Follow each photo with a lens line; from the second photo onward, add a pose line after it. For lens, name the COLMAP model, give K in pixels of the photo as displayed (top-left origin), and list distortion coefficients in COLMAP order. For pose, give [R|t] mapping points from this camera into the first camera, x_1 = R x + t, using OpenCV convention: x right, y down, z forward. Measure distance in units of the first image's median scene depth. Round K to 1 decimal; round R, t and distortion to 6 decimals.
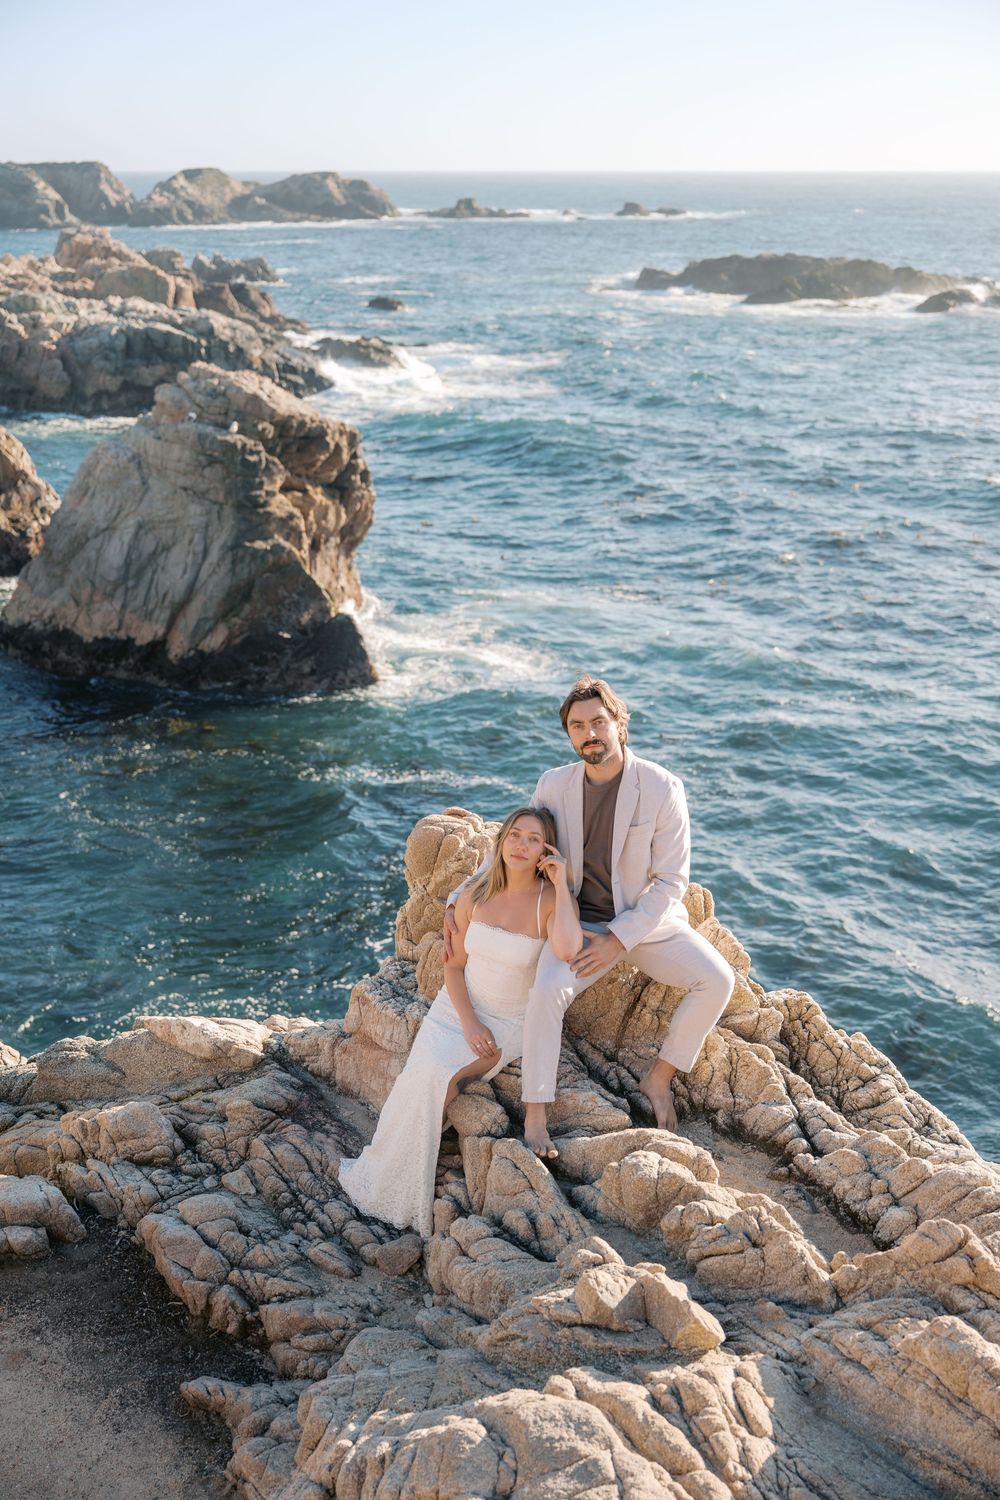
lens RADIAL K [[1831.9, 0, 502.1], [0, 1831.9, 739.9], [0, 0, 1]] dist [0.002828, 0.000000]
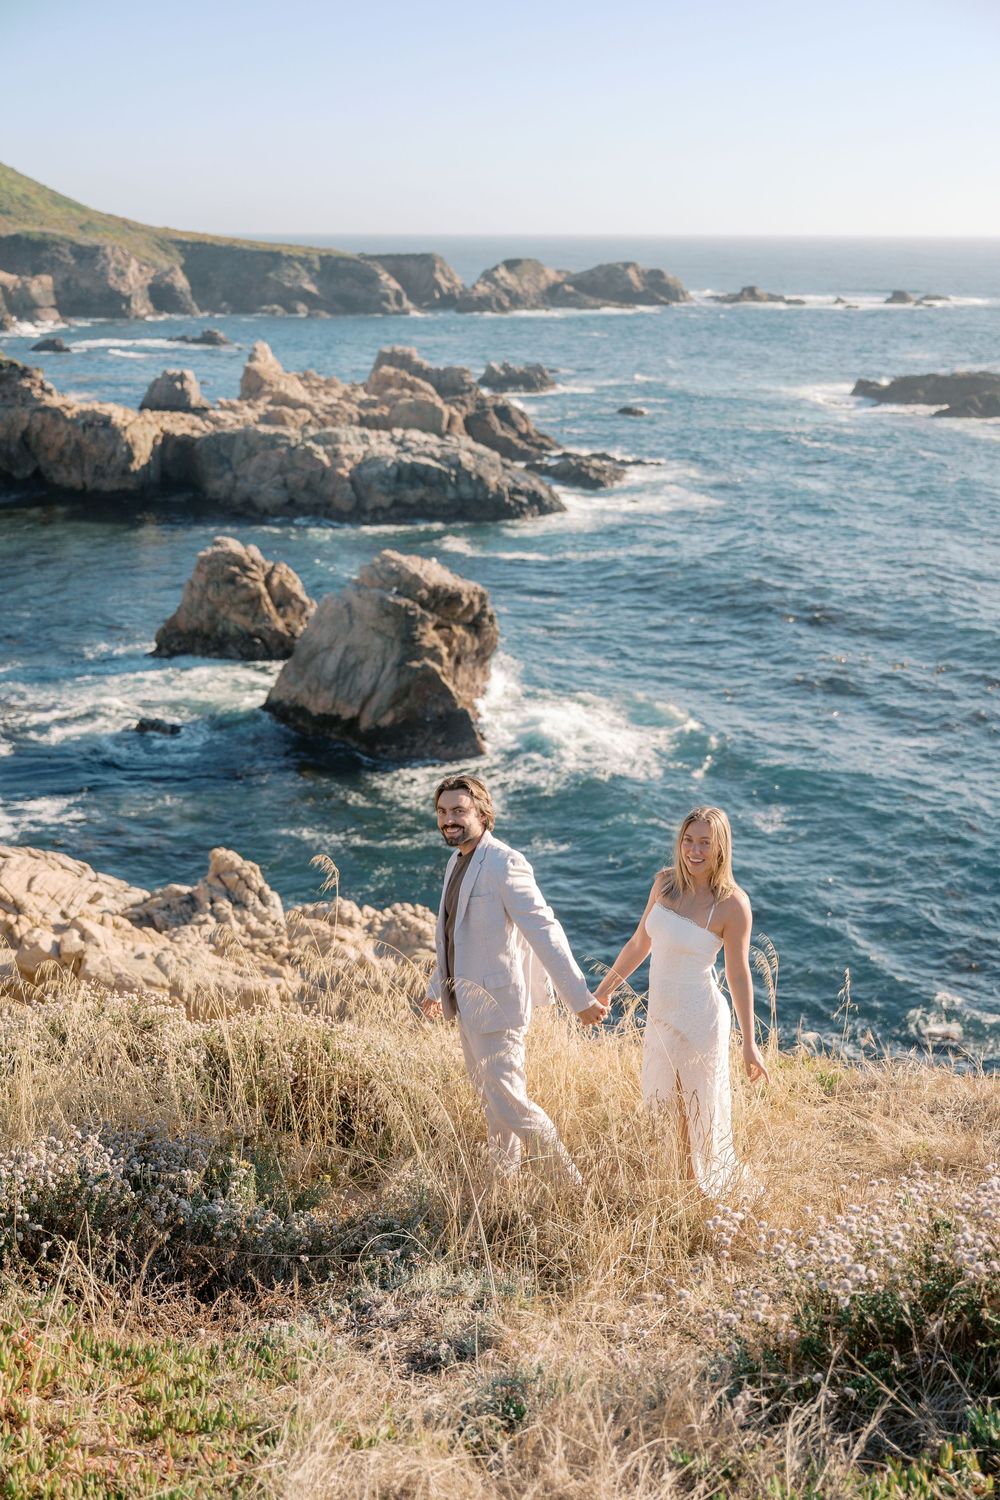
lens RADIAL K [[1662.7, 0, 504.1], [0, 1662.7, 747.6], [0, 0, 1]] dist [0.001093, 0.000000]
pose [[0.984396, 0.056389, -0.166689, 0.198473], [-0.056653, 0.998389, 0.003172, -0.040084], [0.166599, 0.006321, 0.986004, -0.458831]]
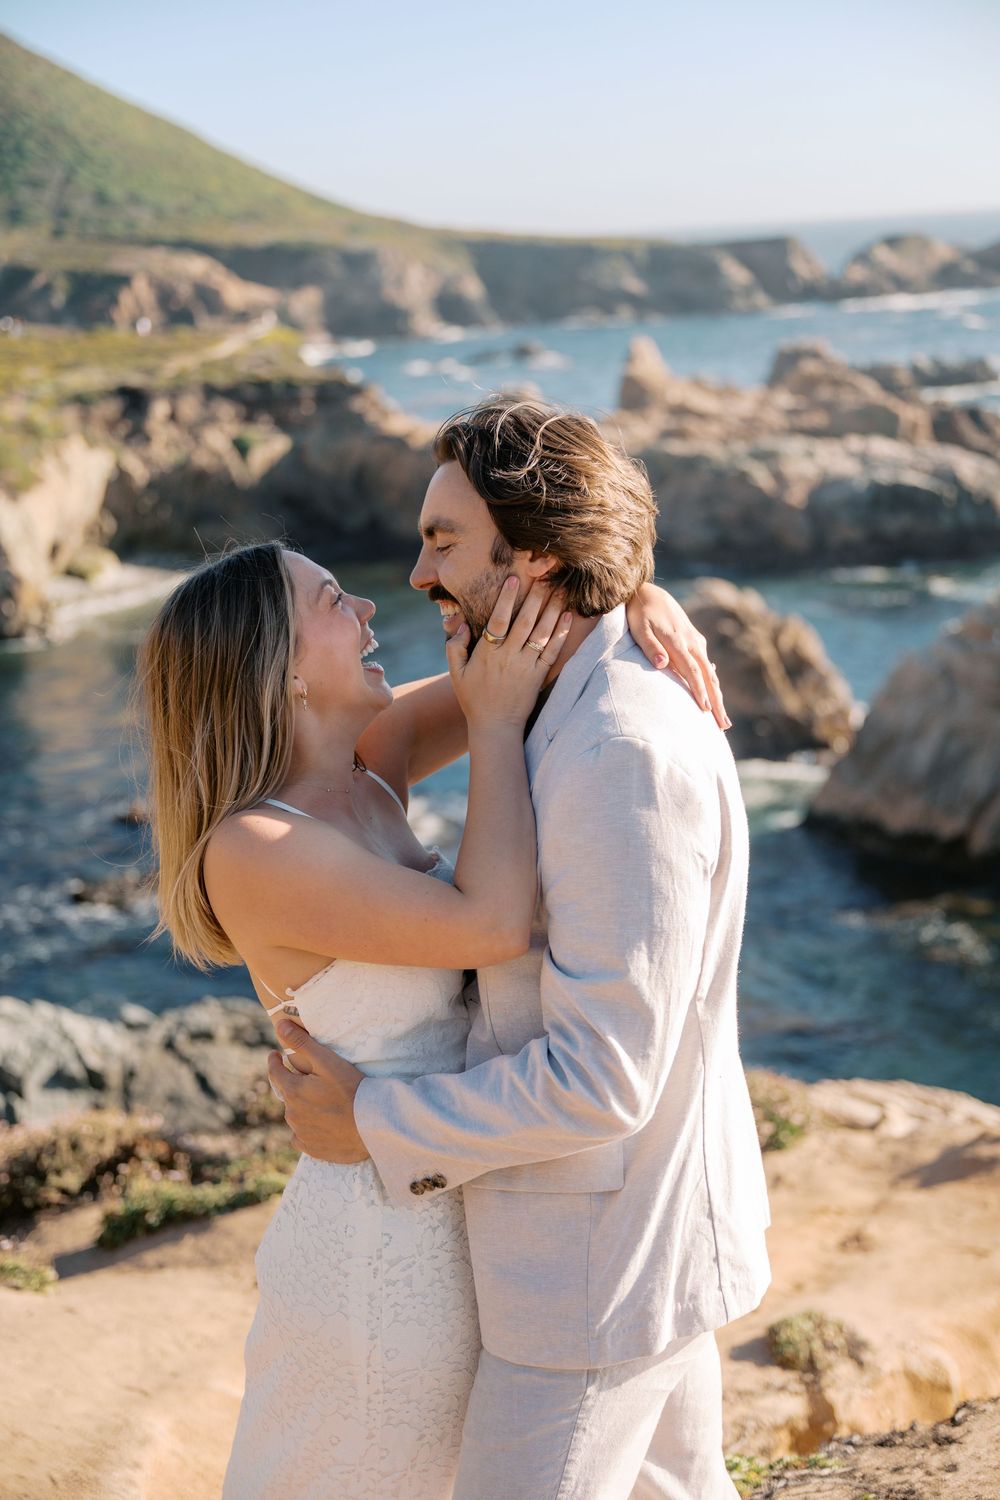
lens RADIAL K [[2124.3, 0, 509.6], [0, 2124.3, 724.6], [0, 0, 1]] dist [0.038745, 0.000000]
pose [[0.945470, 0.015489, -0.325342, -0.029225], [-0.036726, 0.997568, -0.059239, -0.035034], [0.323633, 0.067957, 0.943739, -0.306247]]
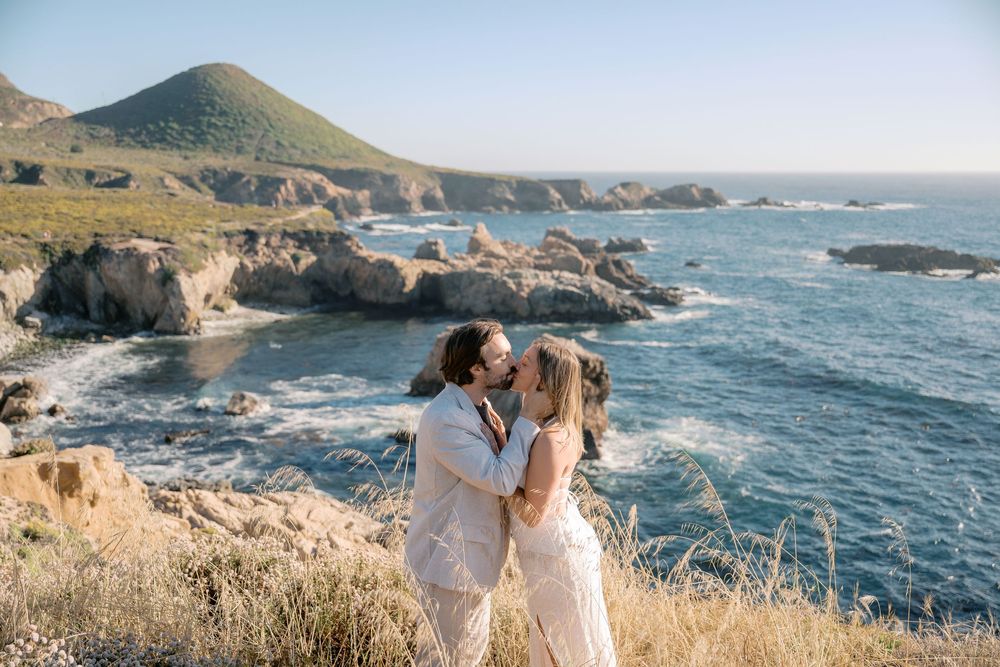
lens RADIAL K [[959.9, 0, 498.7], [0, 959.9, 332.0], [0, 0, 1]] dist [0.000261, 0.000000]
pose [[0.954812, 0.052008, -0.292625, 0.194775], [-0.090750, 0.988567, -0.120414, -0.027182], [0.283017, 0.141528, 0.948615, -0.408217]]
